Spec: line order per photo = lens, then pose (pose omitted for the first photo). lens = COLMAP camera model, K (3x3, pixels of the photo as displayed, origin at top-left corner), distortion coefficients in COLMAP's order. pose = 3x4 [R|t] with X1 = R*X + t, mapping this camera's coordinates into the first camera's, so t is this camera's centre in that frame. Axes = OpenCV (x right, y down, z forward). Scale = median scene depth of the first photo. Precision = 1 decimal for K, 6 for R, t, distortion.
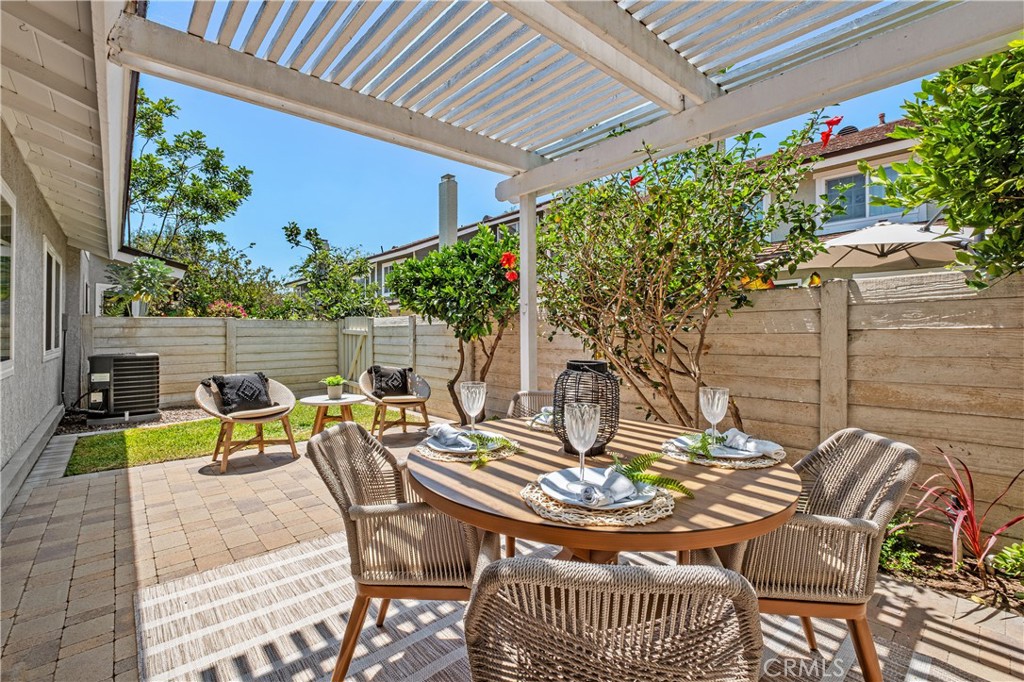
lens RADIAL K [[442.3, 0, 509.9], [0, 442.3, 333.8], [0, 0, 1]] dist [0.003335, -0.005364]
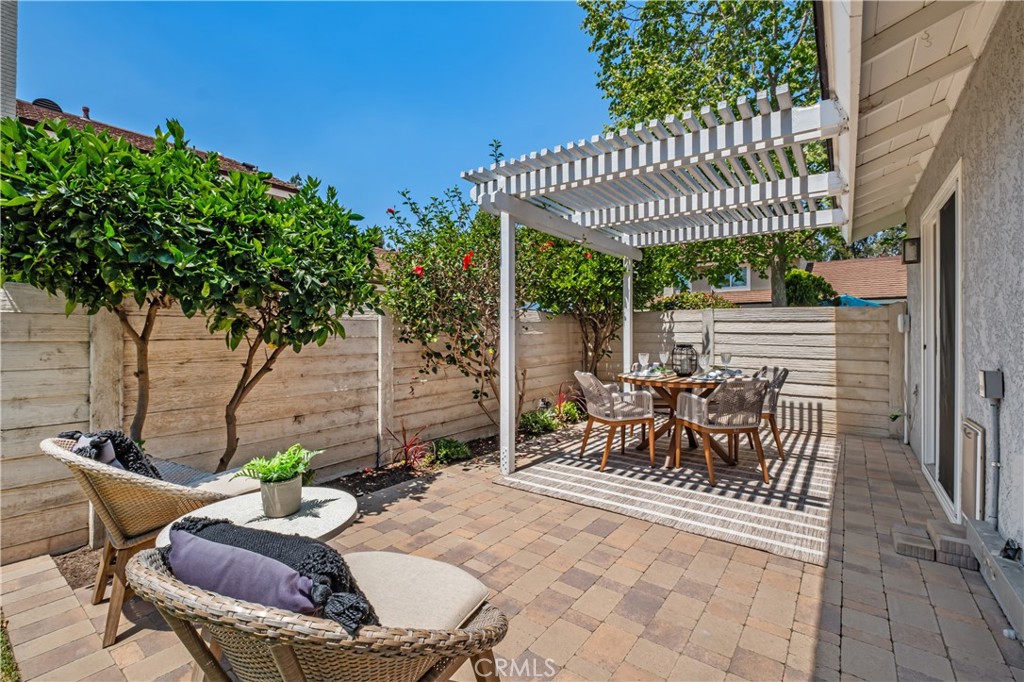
lens RADIAL K [[442.3, 0, 507.7], [0, 442.3, 340.0], [0, 0, 1]] dist [0.003335, -0.005364]
pose [[-0.187472, -0.005967, 0.982252, -0.559779], [0.006735, 0.999950, 0.007360, 0.001745], [-0.982247, 0.007995, -0.187422, 0.623079]]
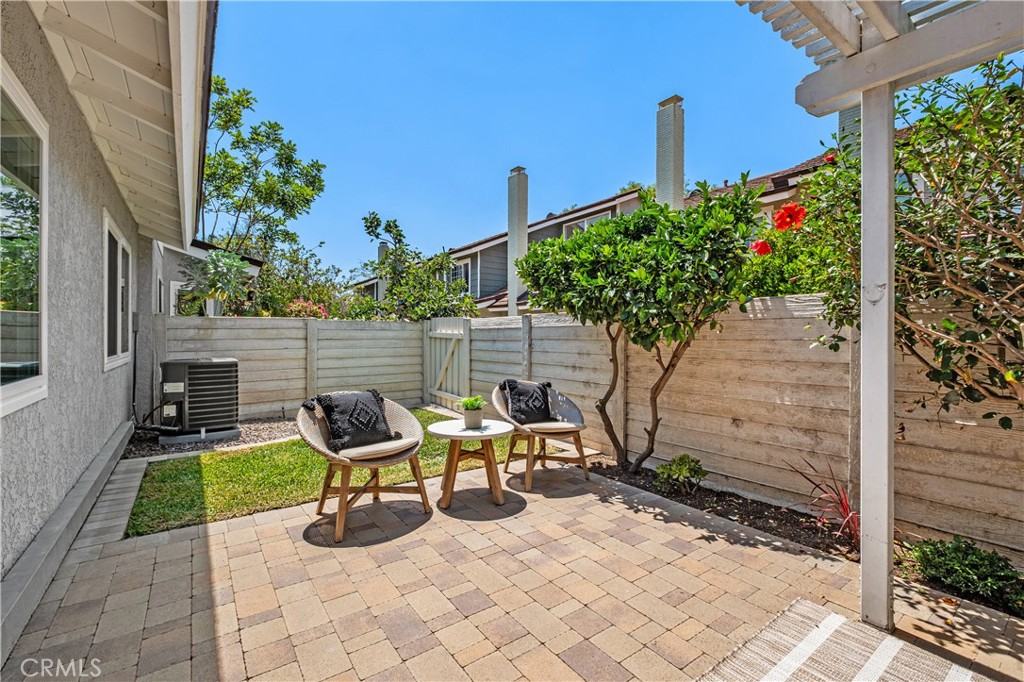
lens RADIAL K [[442.3, 0, 512.6], [0, 442.3, 339.7], [0, 0, 1]] dist [0.003335, -0.005364]
pose [[0.995181, 0.004801, -0.097932, -0.183839], [-0.004251, 0.999974, 0.005821, -0.000447], [0.097958, -0.005376, 0.995176, 0.204164]]
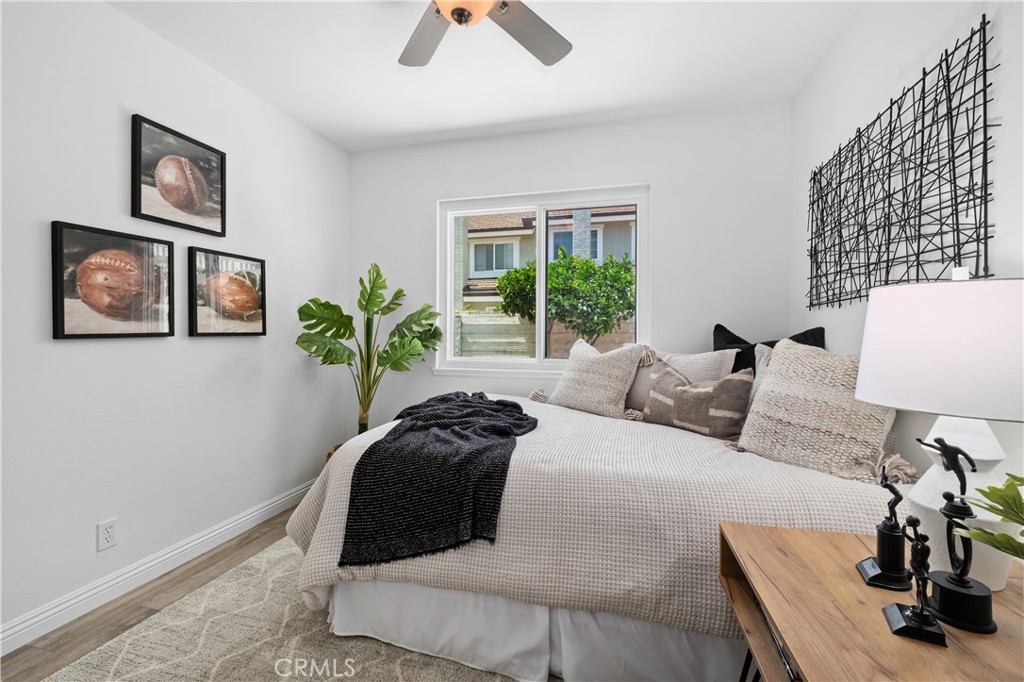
lens RADIAL K [[442.3, 0, 514.2], [0, 442.3, 328.2], [0, 0, 1]] dist [0.003335, -0.005364]
pose [[0.838630, 0.003816, 0.544688, -0.787045], [-0.000992, 0.999985, -0.005478, -0.003442], [-0.544701, 0.004054, 0.838621, -0.016585]]
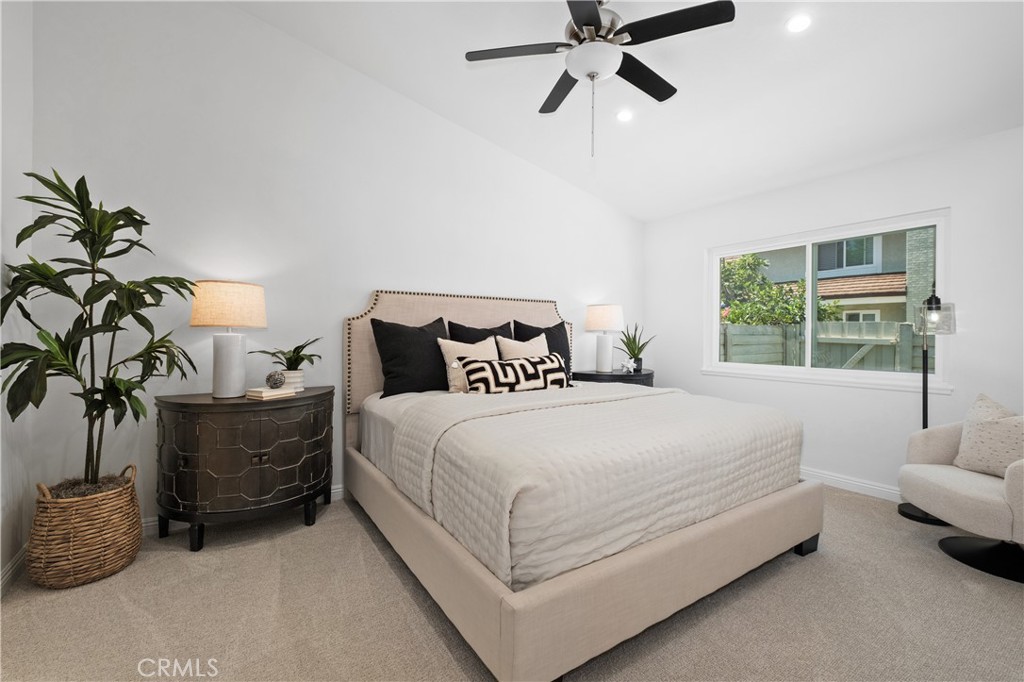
lens RADIAL K [[442.3, 0, 512.3], [0, 442.3, 339.7], [0, 0, 1]] dist [0.003335, -0.005364]
pose [[0.991075, 0.007334, -0.133104, -1.175346], [-0.005875, 0.999918, 0.011348, -0.015251], [0.133176, -0.010465, 0.991037, 0.143684]]
